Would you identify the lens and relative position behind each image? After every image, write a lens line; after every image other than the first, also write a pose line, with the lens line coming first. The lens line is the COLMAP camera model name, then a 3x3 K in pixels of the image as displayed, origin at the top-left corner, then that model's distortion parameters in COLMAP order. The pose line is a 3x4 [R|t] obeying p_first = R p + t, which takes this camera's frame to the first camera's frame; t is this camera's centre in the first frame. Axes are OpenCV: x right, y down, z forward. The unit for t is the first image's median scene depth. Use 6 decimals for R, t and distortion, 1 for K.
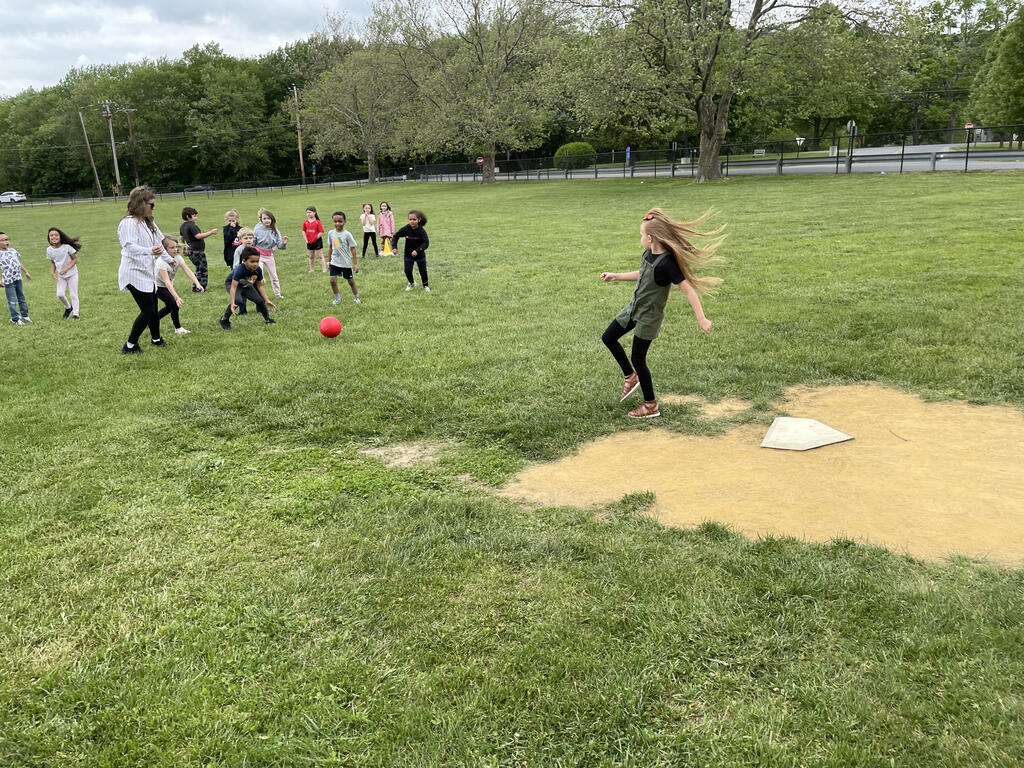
lens RADIAL K [[757.7, 0, 500.0], [0, 757.7, 379.4], [0, 0, 1]] dist [0.098164, -0.123897]
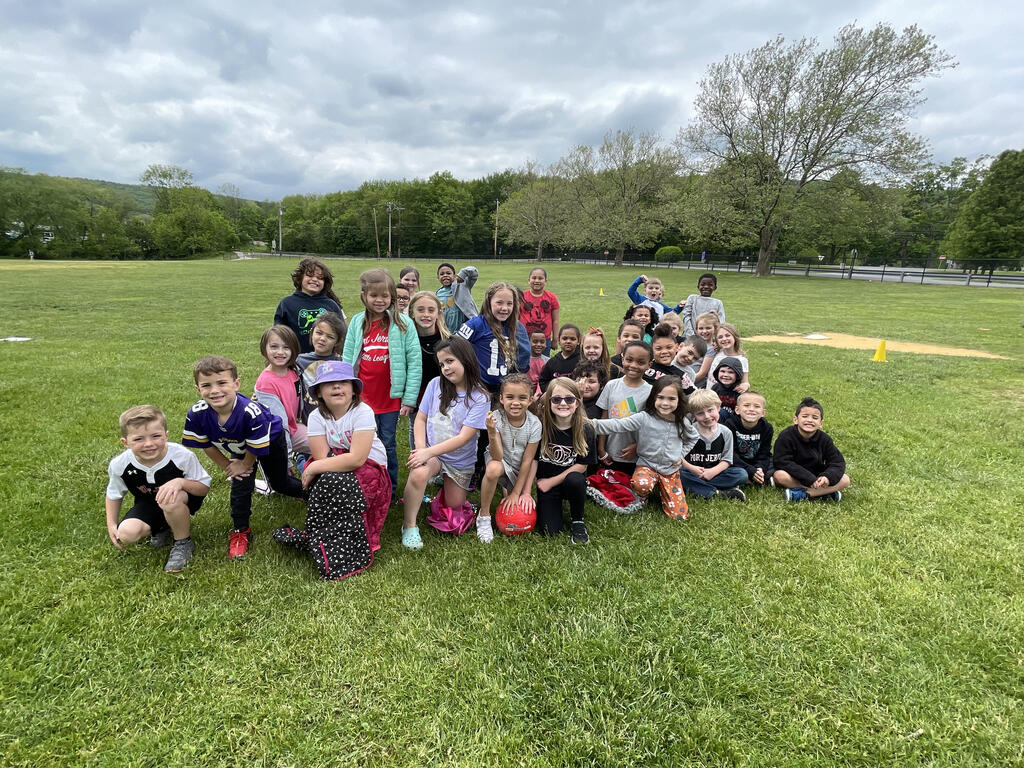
lens RADIAL K [[515.9, 0, 512.0], [0, 515.9, 384.0], [0, 0, 1]] dist [-0.004082, -0.001025]
pose [[0.982797, 0.115368, -0.144224, -0.061671], [-0.118825, 0.992793, -0.015558, 0.047016], [0.141390, 0.032428, 0.989423, -0.152223]]
